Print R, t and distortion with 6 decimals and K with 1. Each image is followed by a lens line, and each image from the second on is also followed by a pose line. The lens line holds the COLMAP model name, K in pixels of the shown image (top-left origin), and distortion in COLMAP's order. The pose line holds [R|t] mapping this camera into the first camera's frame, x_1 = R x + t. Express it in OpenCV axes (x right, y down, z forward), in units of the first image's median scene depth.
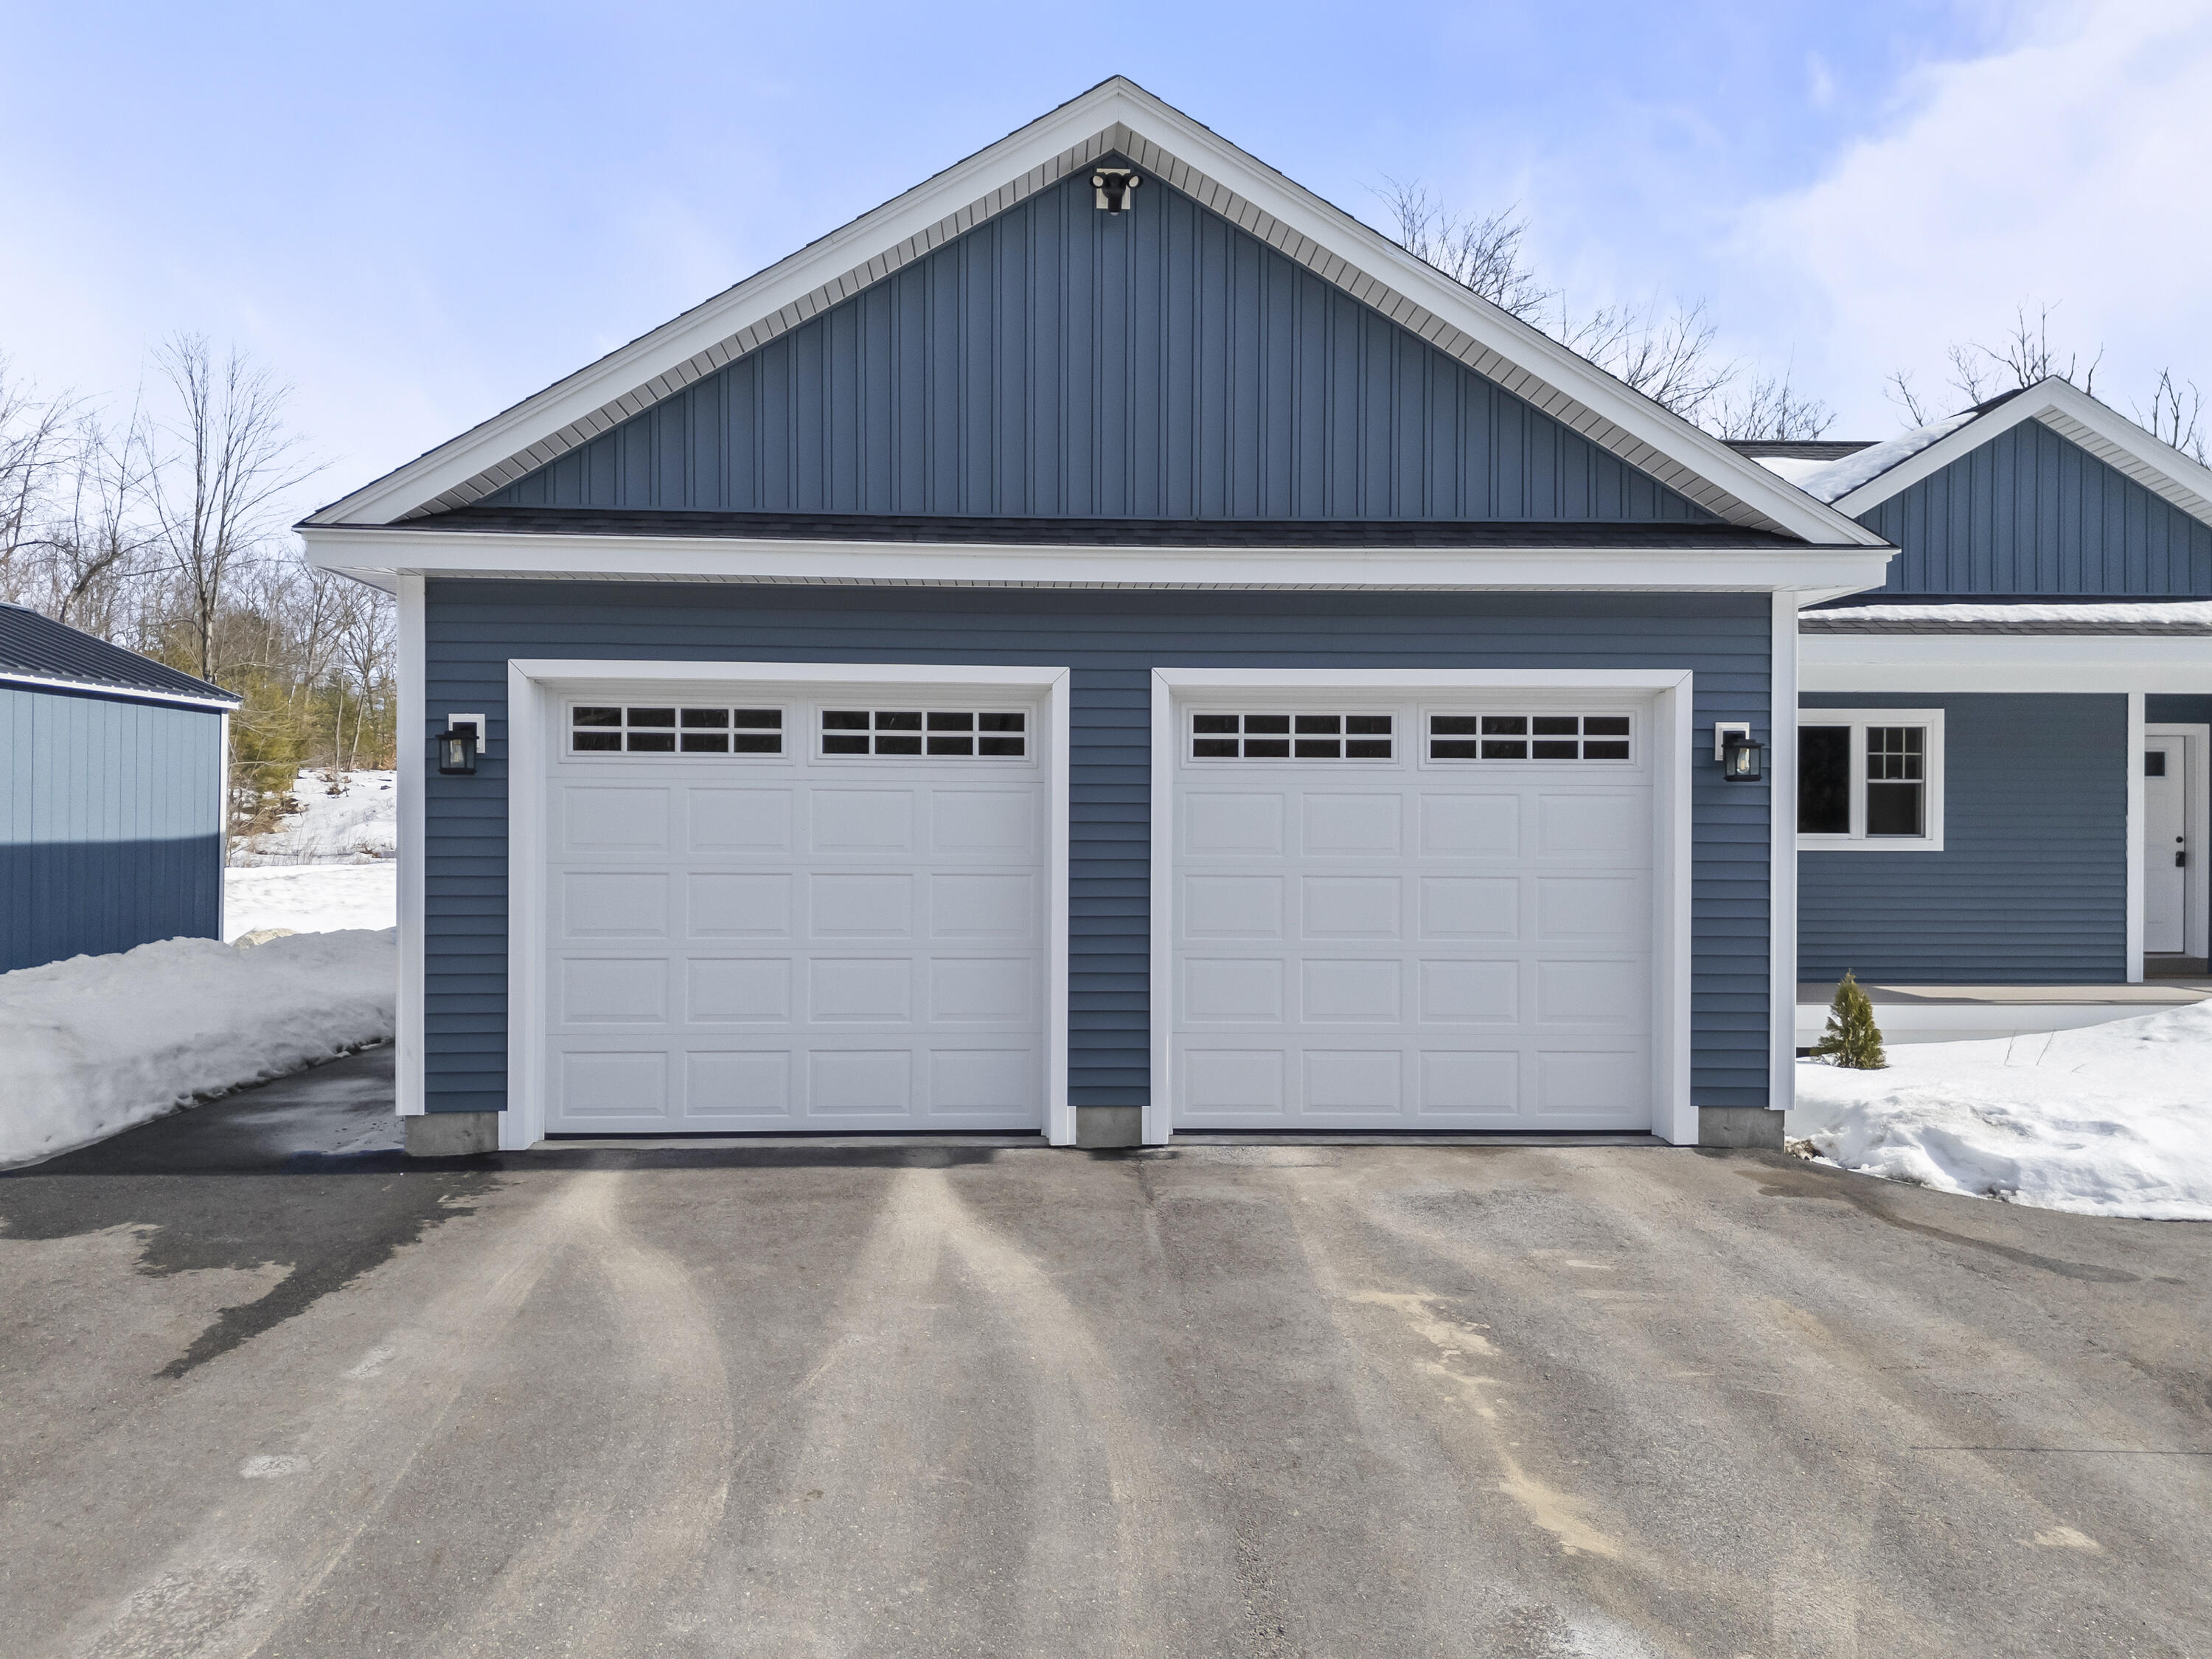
lens RADIAL K [[1630.9, 0, 1092.6], [0, 1630.9, 832.9], [0, 0, 1]] dist [0.081063, -0.028995]
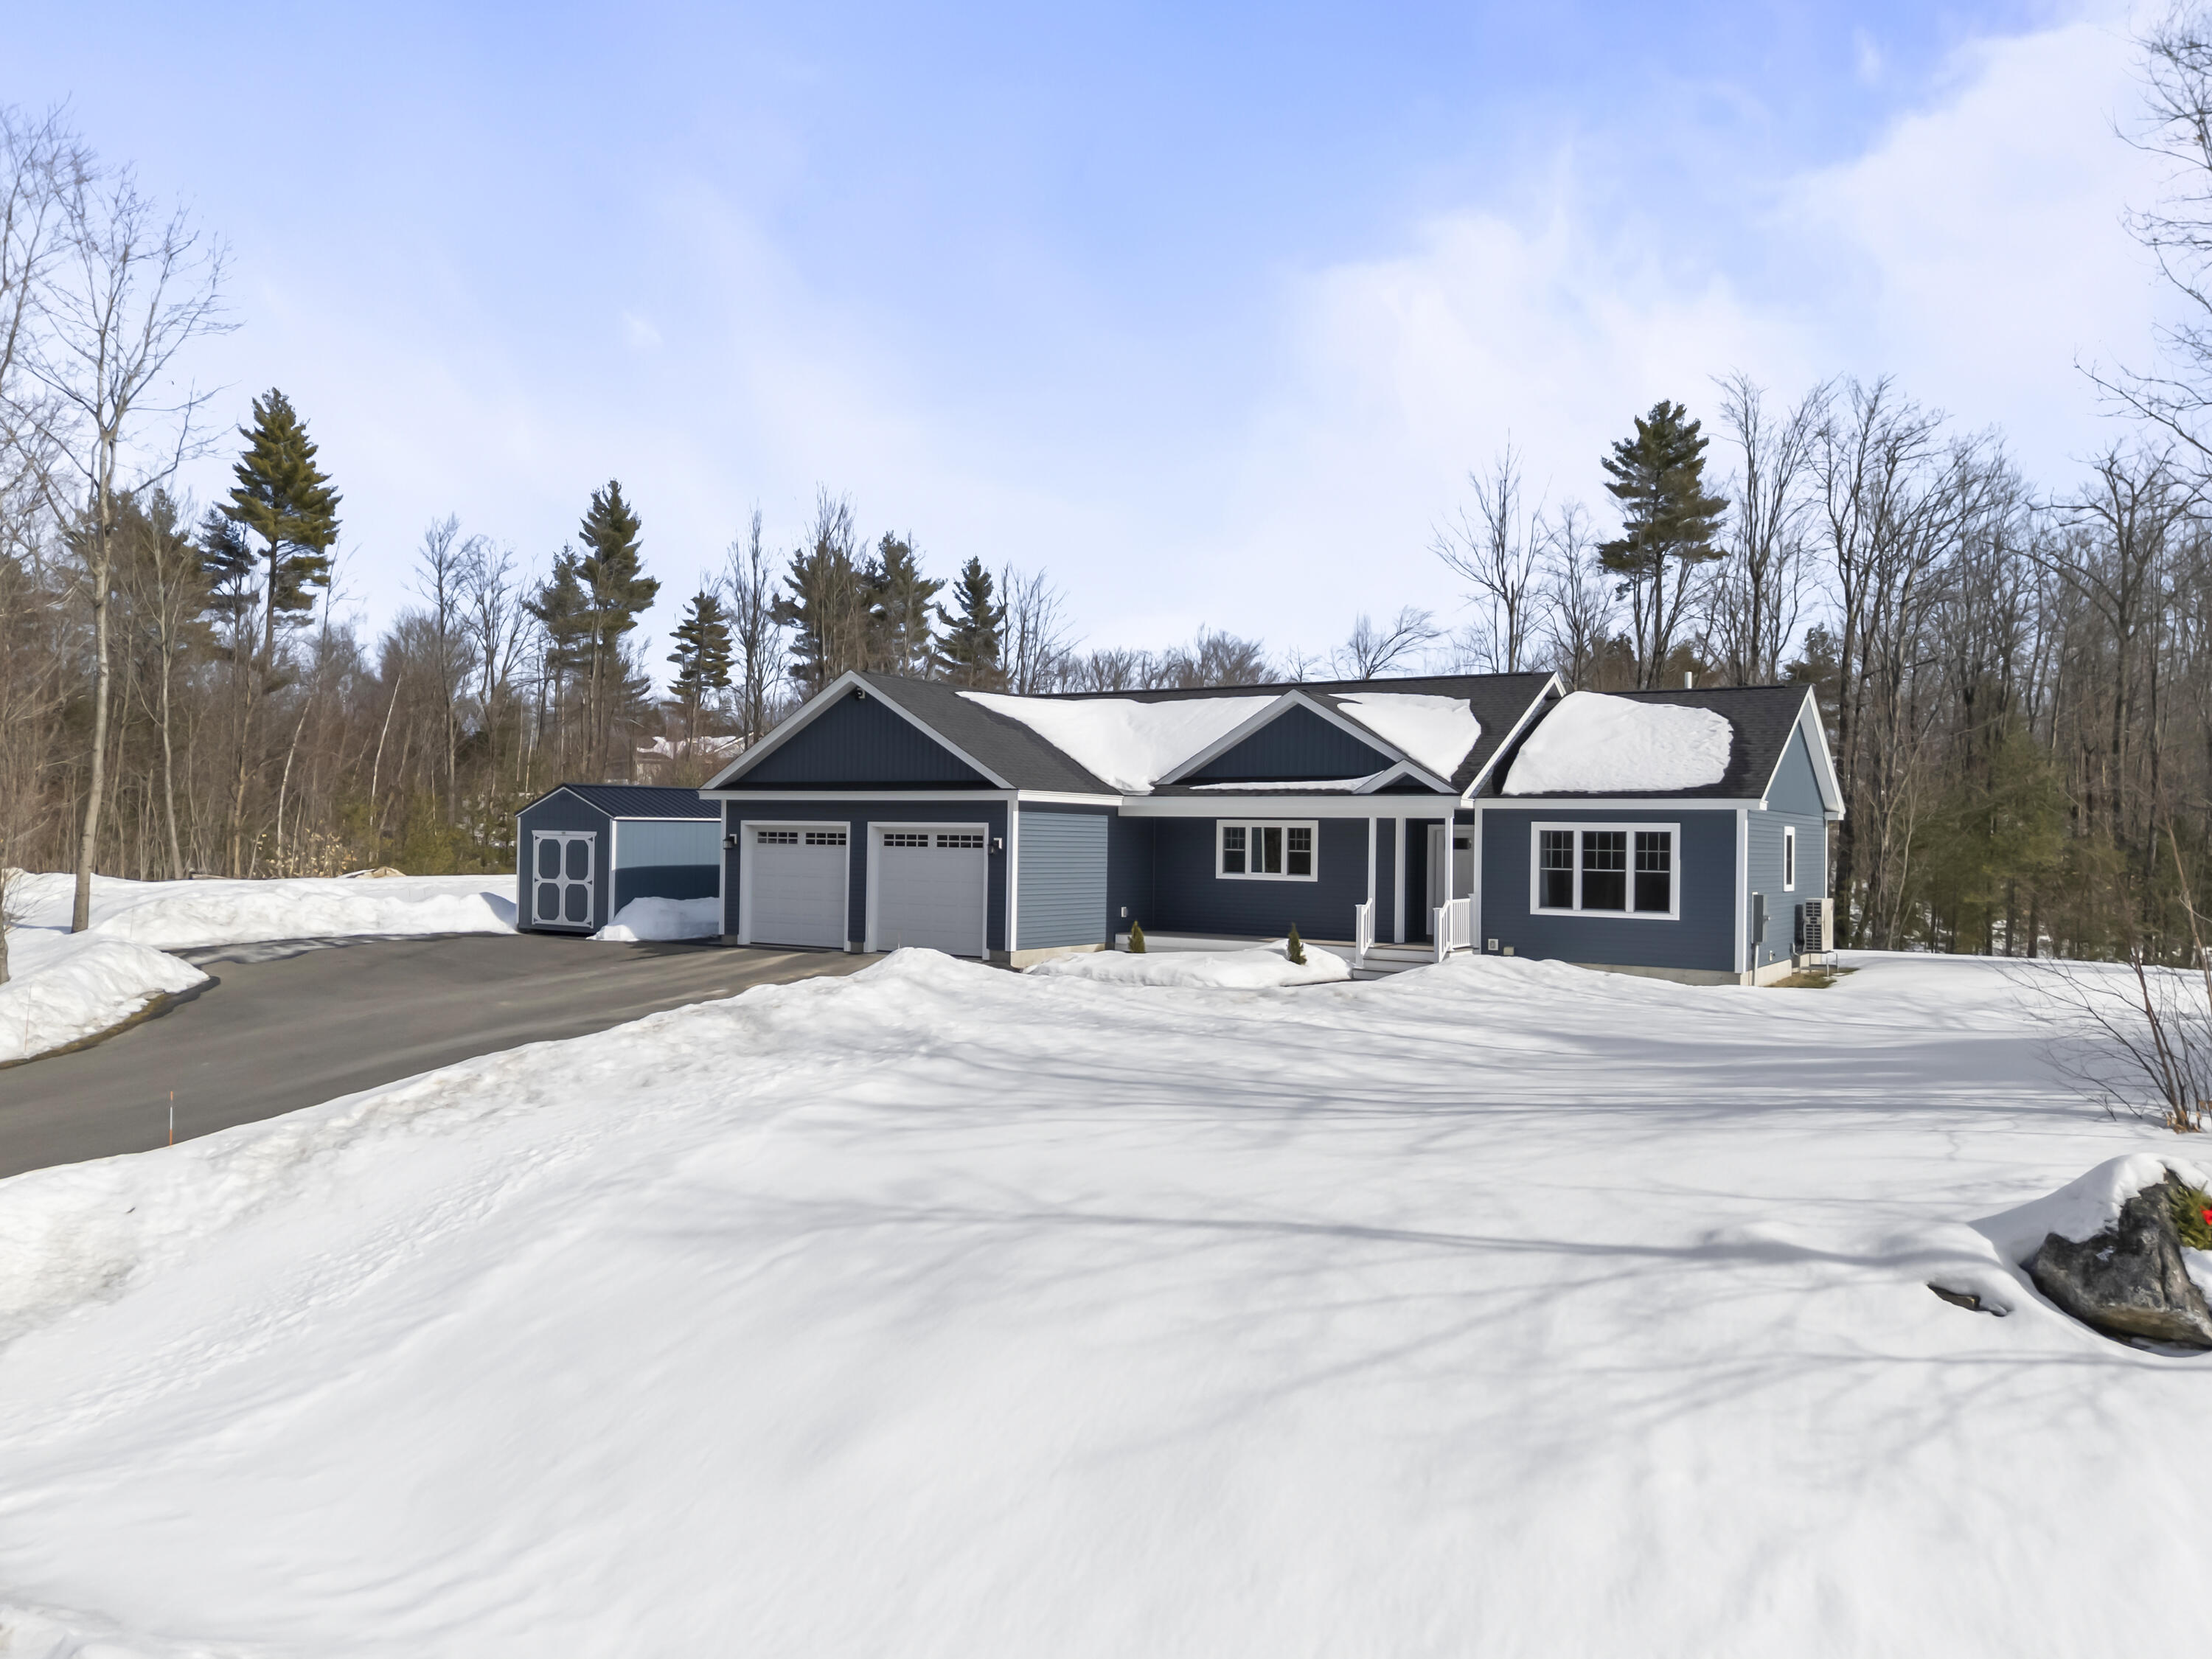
lens RADIAL K [[1630.9, 0, 1112.7], [0, 1630.9, 847.9], [0, 0, 1]] dist [0.081063, -0.028995]
pose [[0.824230, 0.009760, -0.566171, 1.747462], [-0.015621, 0.999863, -0.005504, -0.021639], [0.566039, 0.013381, 0.824270, -1.158704]]
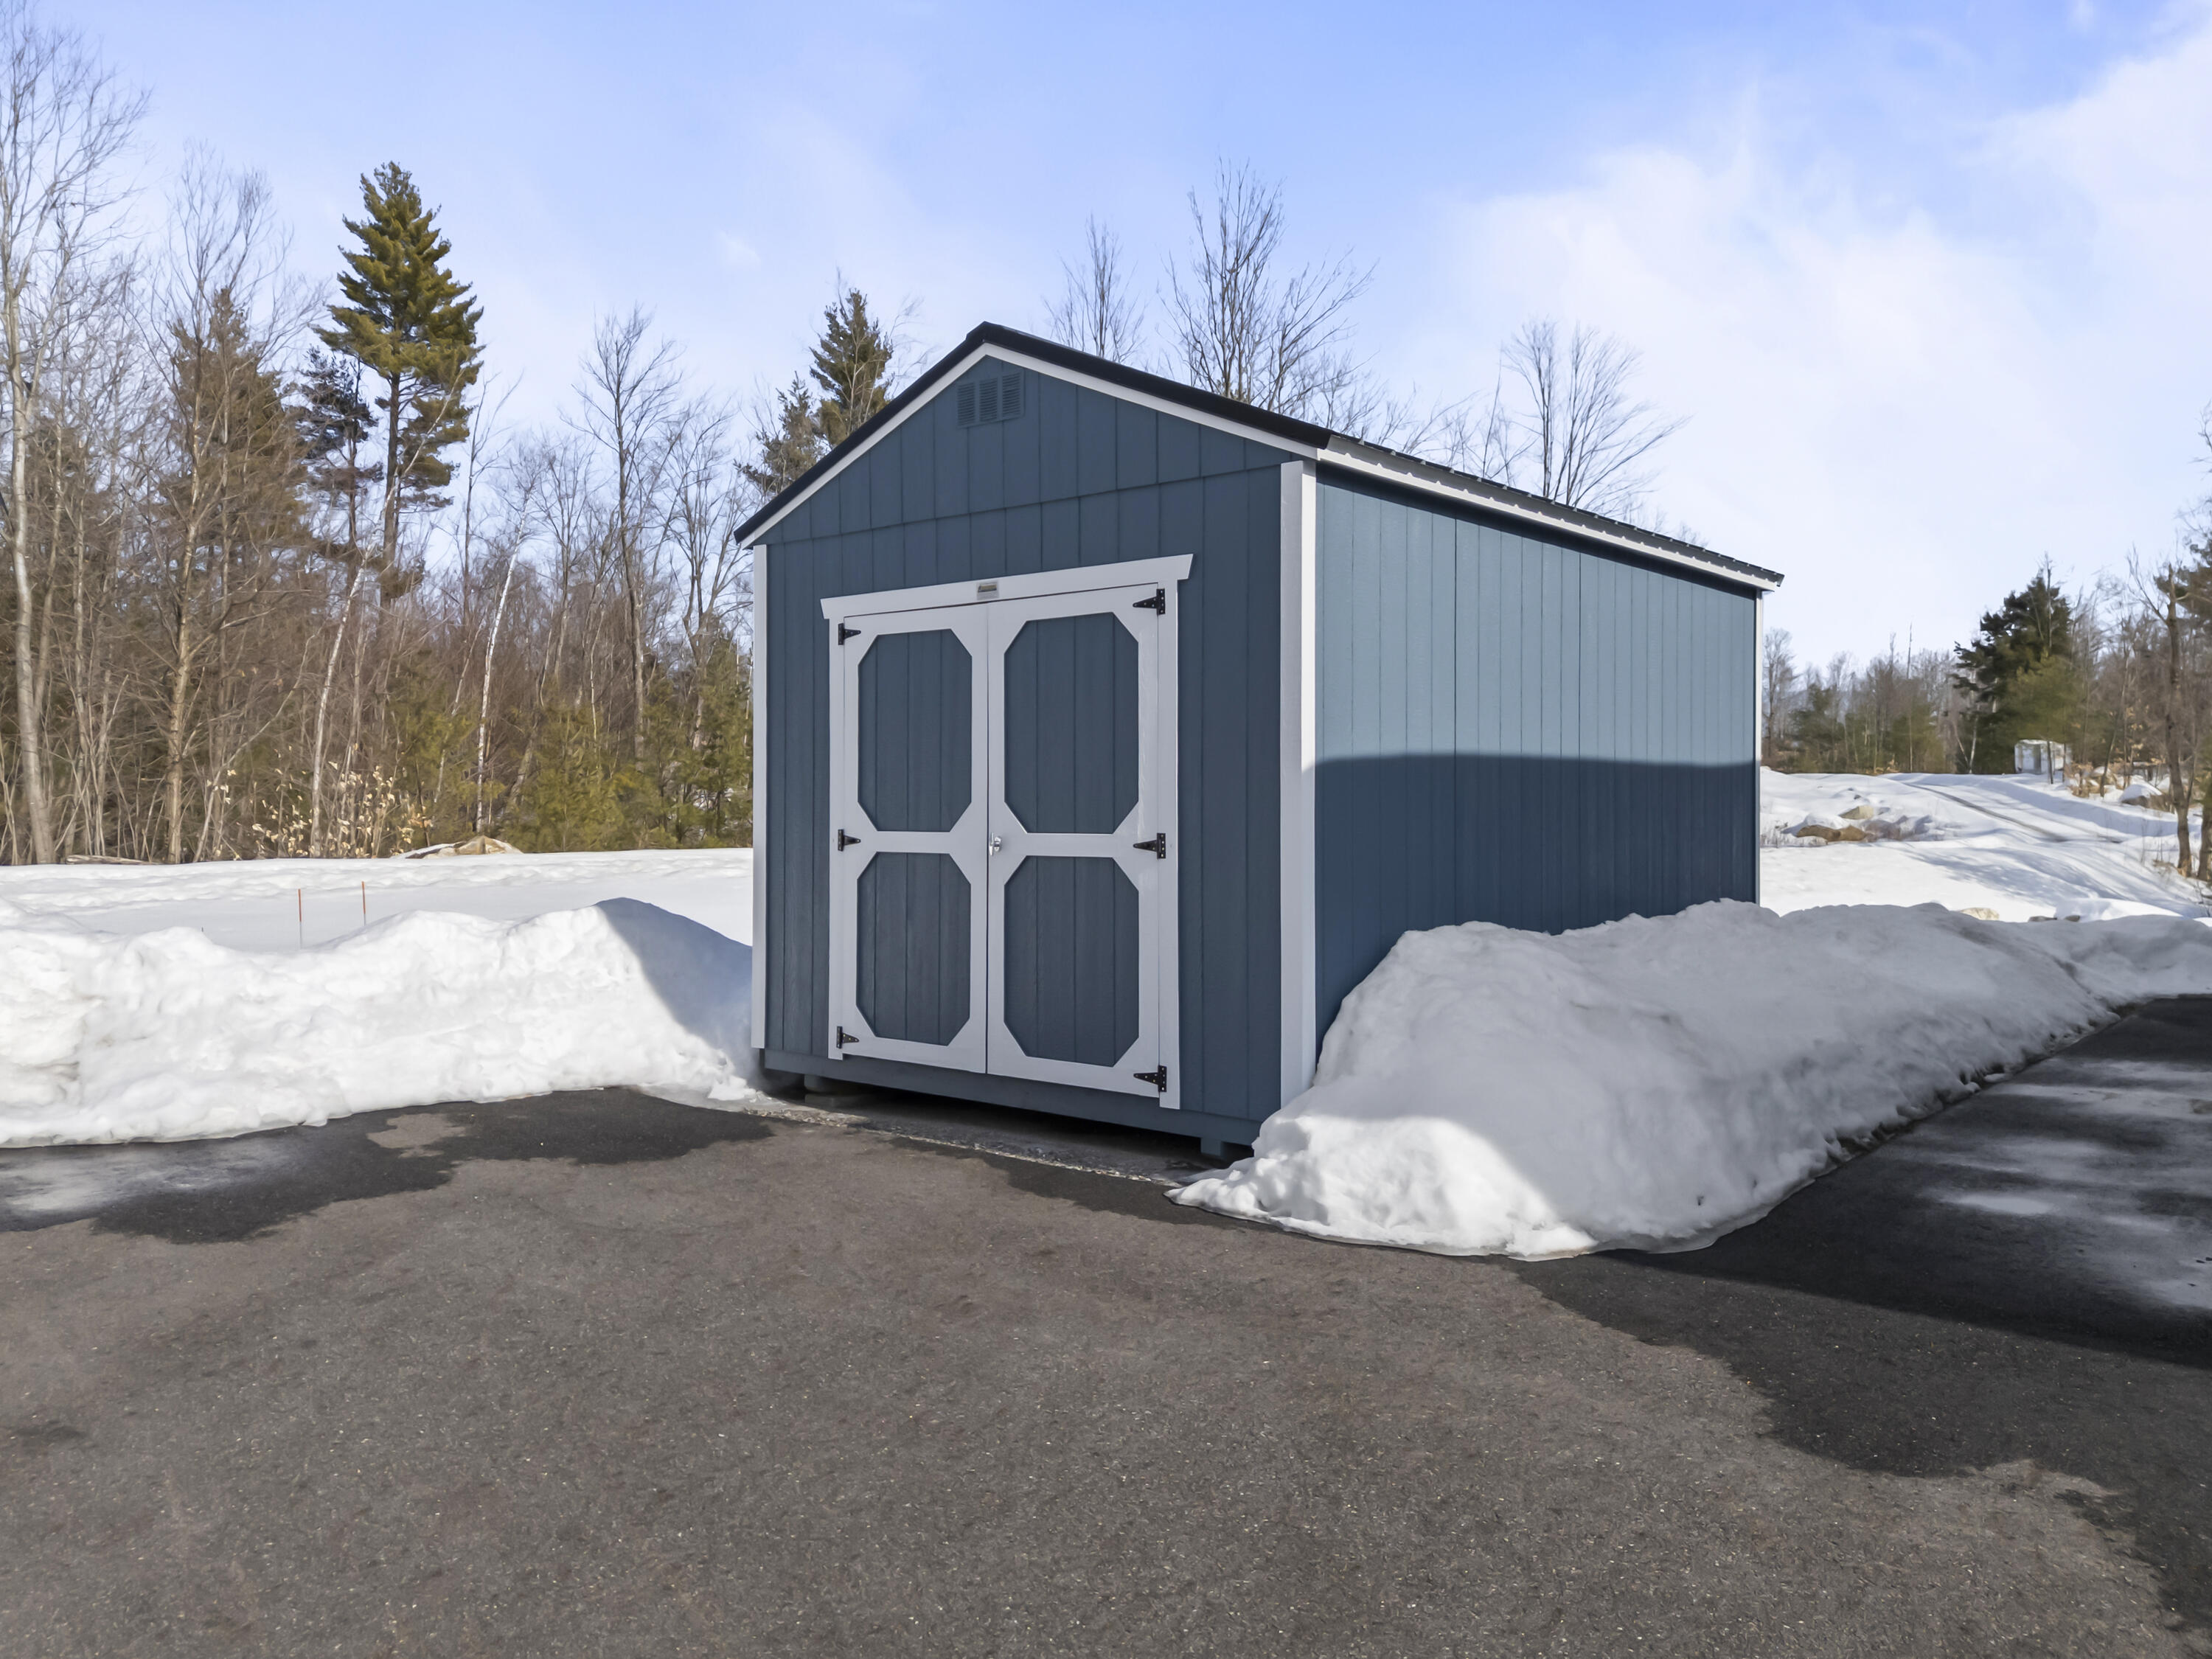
lens RADIAL K [[1630.9, 0, 1105.2], [0, 1630.9, 819.1], [0, 0, 1]] dist [0.081063, -0.028995]
pose [[0.748670, -0.007768, -0.662897, -0.261287], [0.002049, 0.999954, -0.009403, 0.032568], [0.662939, 0.005681, 0.748652, 0.272727]]
